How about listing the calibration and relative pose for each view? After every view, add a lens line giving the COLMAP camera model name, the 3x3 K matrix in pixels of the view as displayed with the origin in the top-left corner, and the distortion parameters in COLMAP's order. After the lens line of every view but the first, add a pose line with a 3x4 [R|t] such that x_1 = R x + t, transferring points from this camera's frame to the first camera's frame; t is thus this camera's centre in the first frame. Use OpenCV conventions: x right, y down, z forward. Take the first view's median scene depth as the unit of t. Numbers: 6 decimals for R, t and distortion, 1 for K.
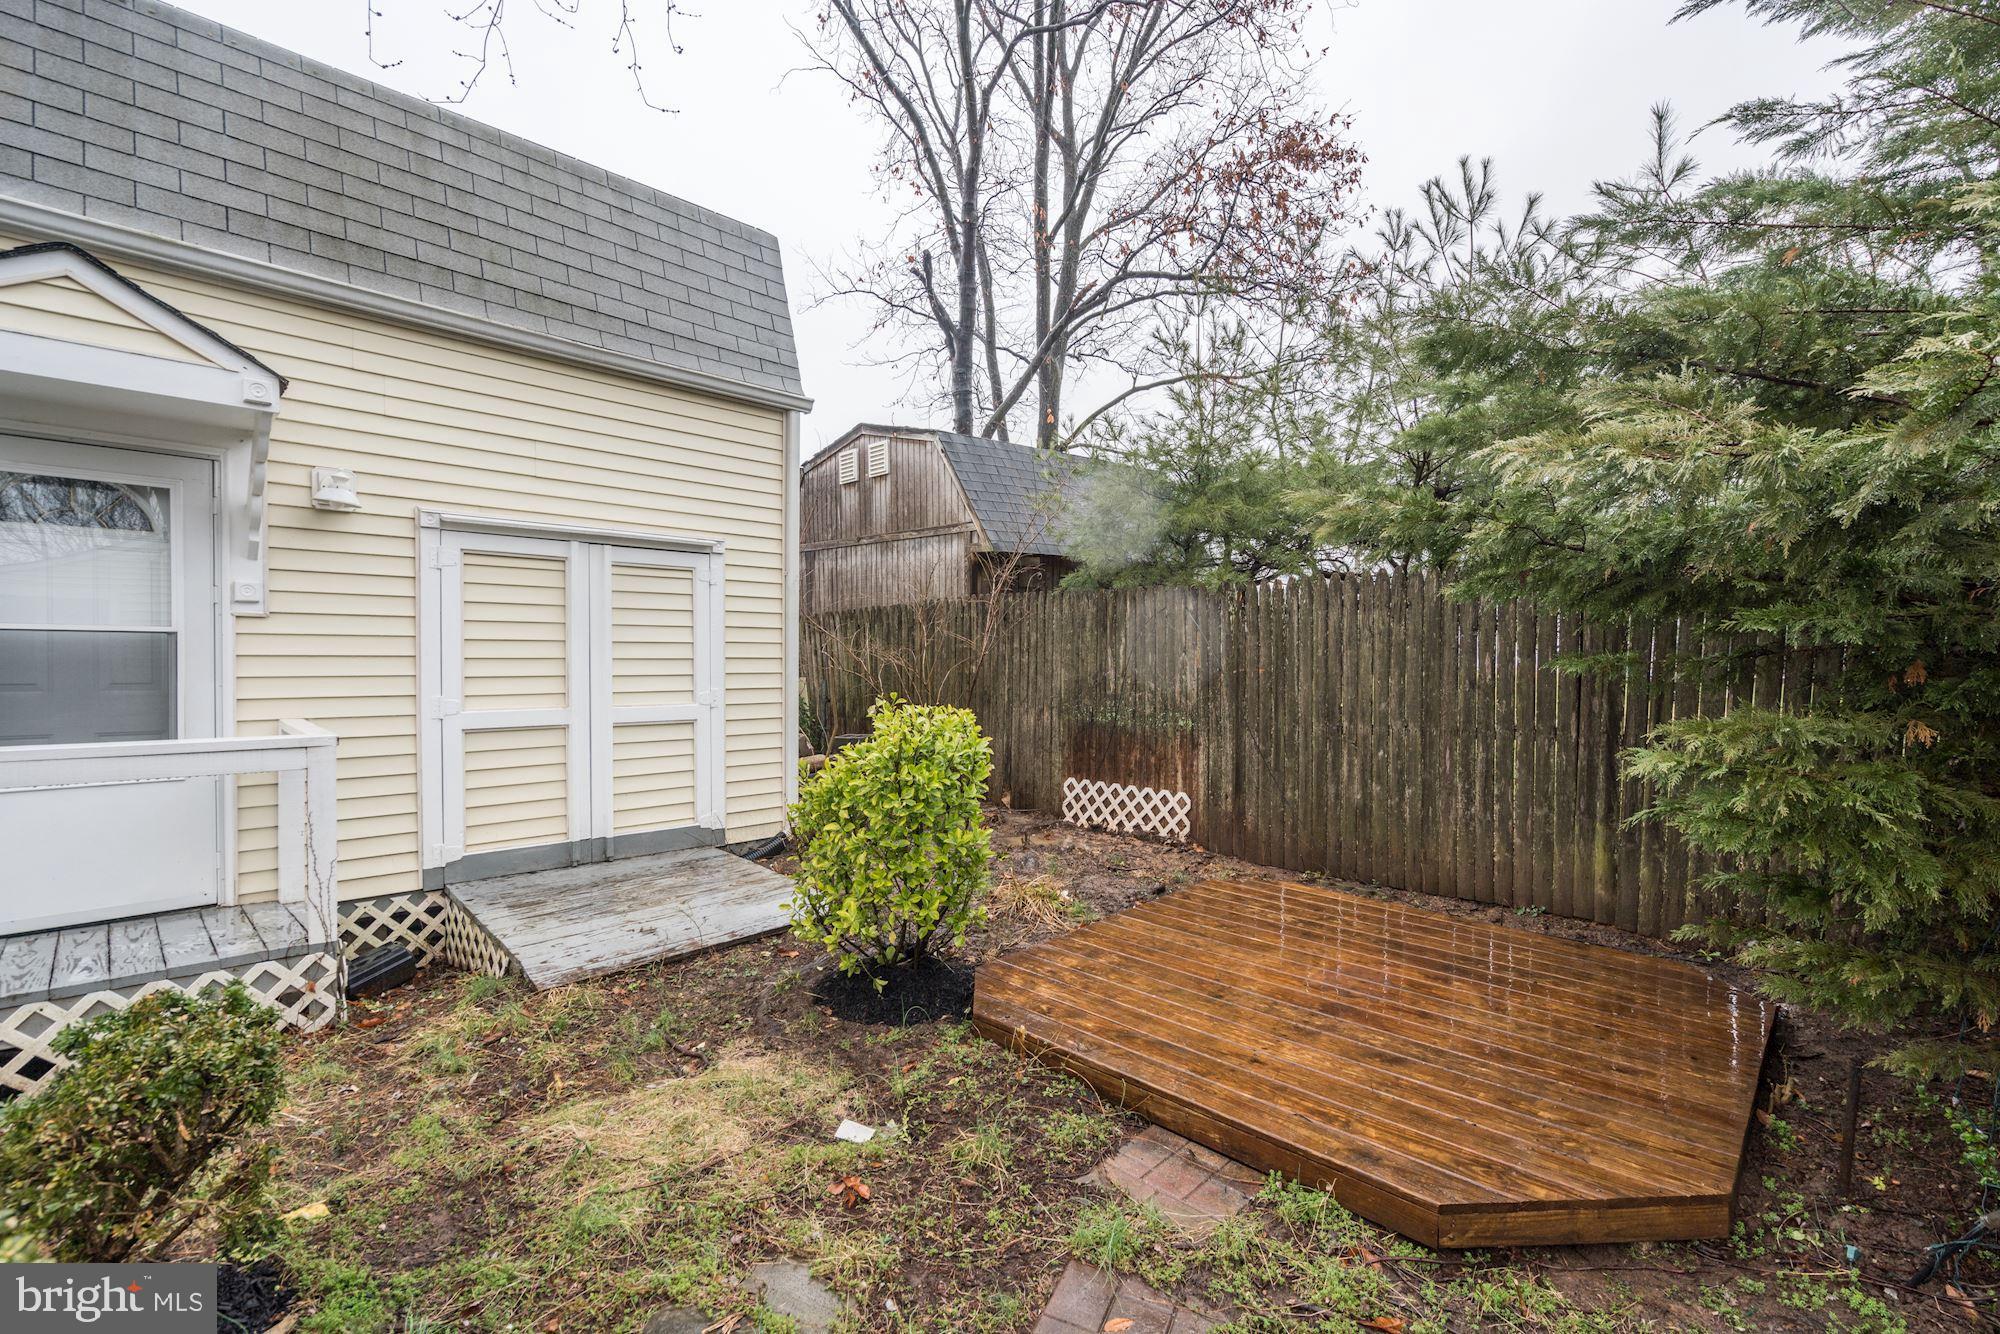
lens RADIAL K [[914.0, 0, 1001.9], [0, 914.0, 669.4], [0, 0, 1]] dist [0.000991, 0.000411]
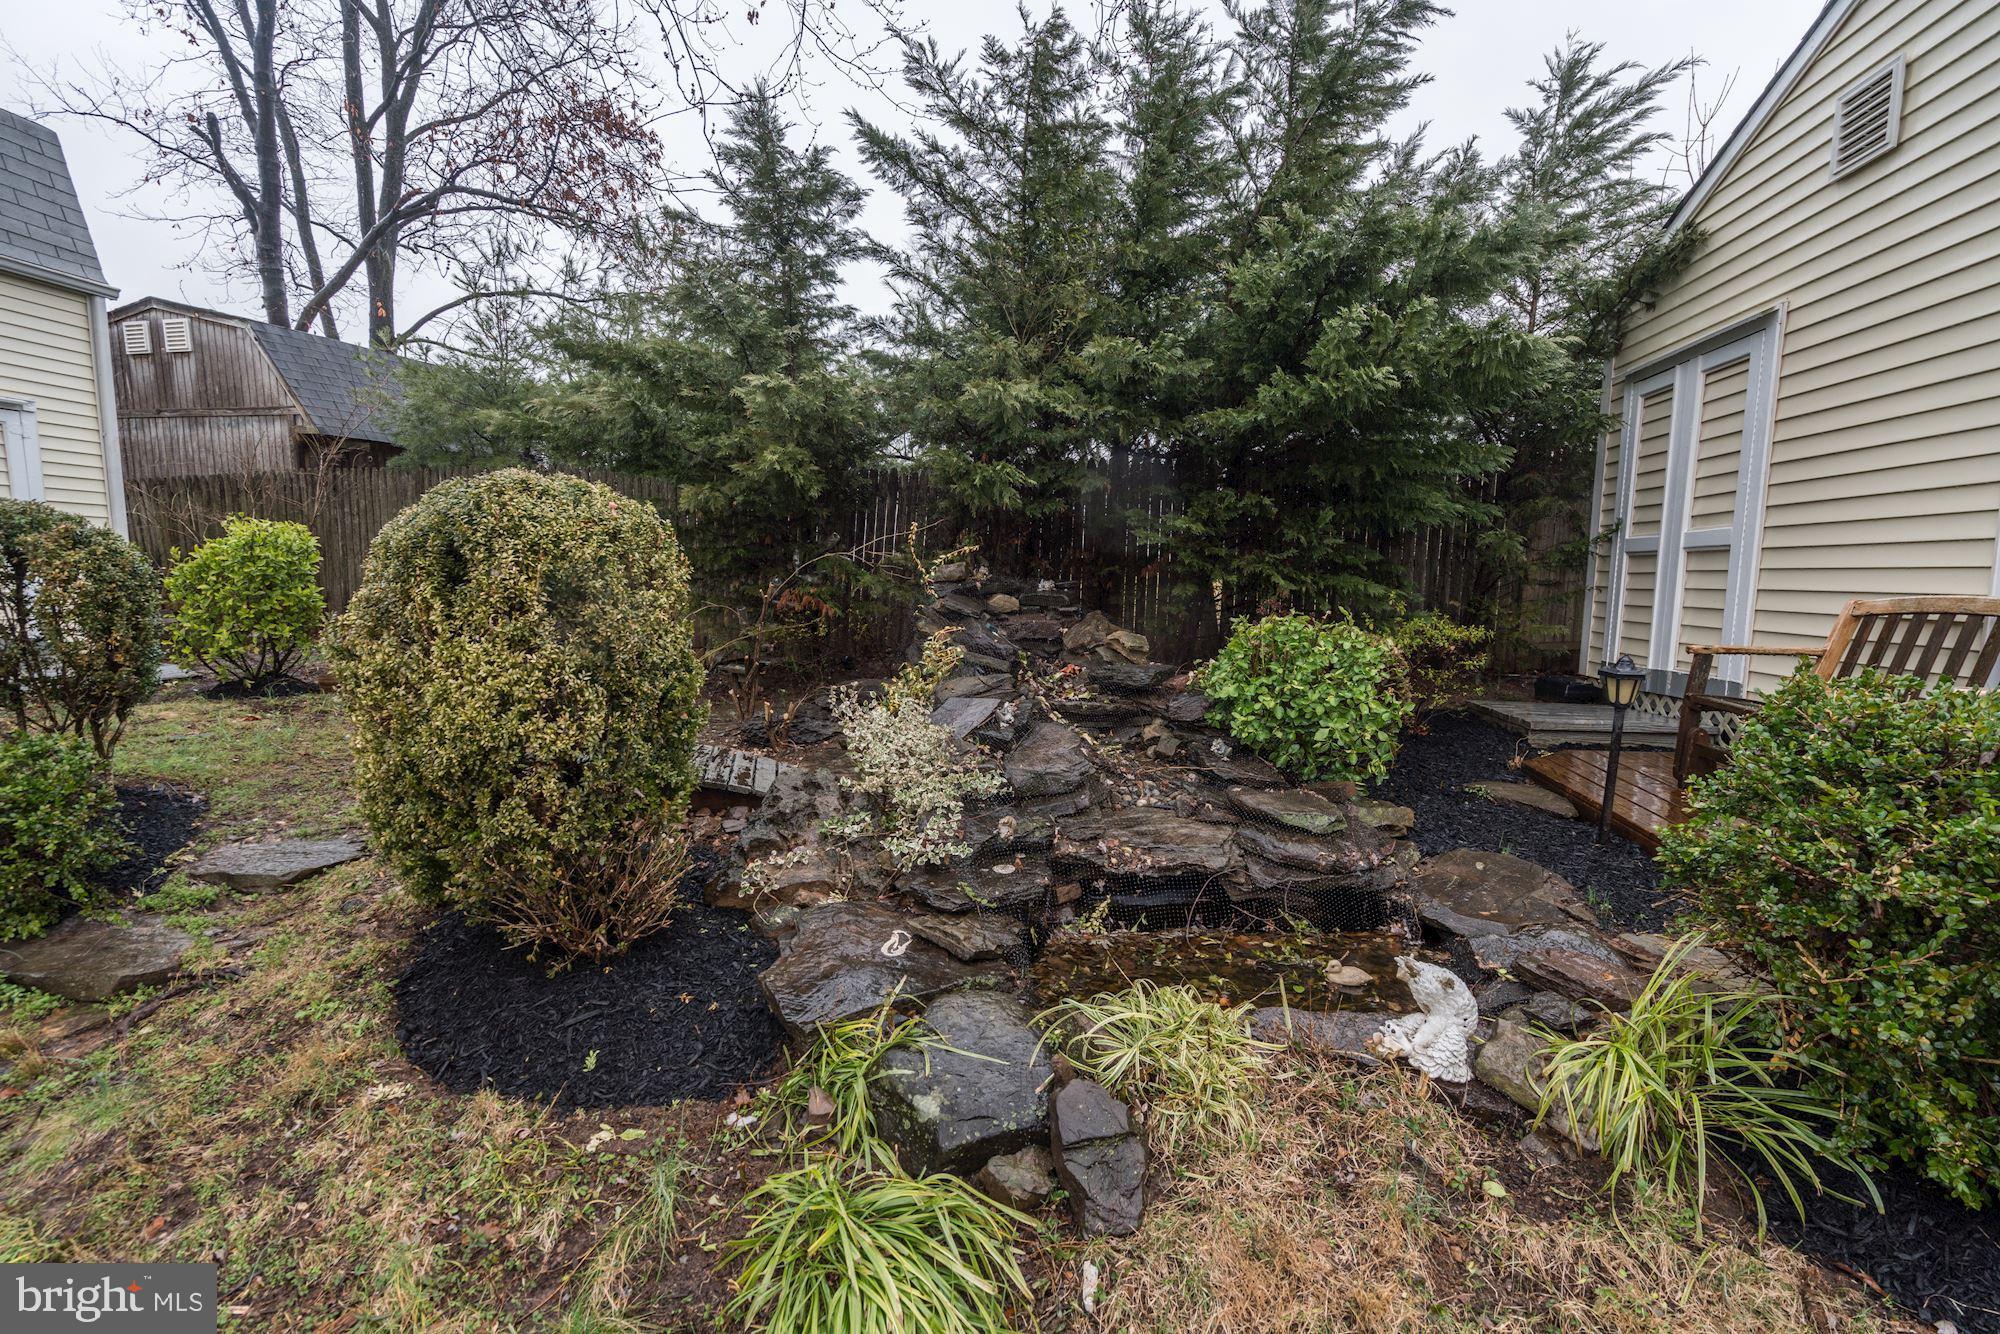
lens RADIAL K [[905.2, 0, 1000.3], [0, 905.2, 680.0], [0, 0, 1]] dist [-0.004052, 0.001638]
pose [[0.816563, -0.067369, 0.573311, 0.010885], [0.009832, 0.994646, 0.102875, 0.045776], [-0.577172, -0.078367, 0.812854, -0.291507]]
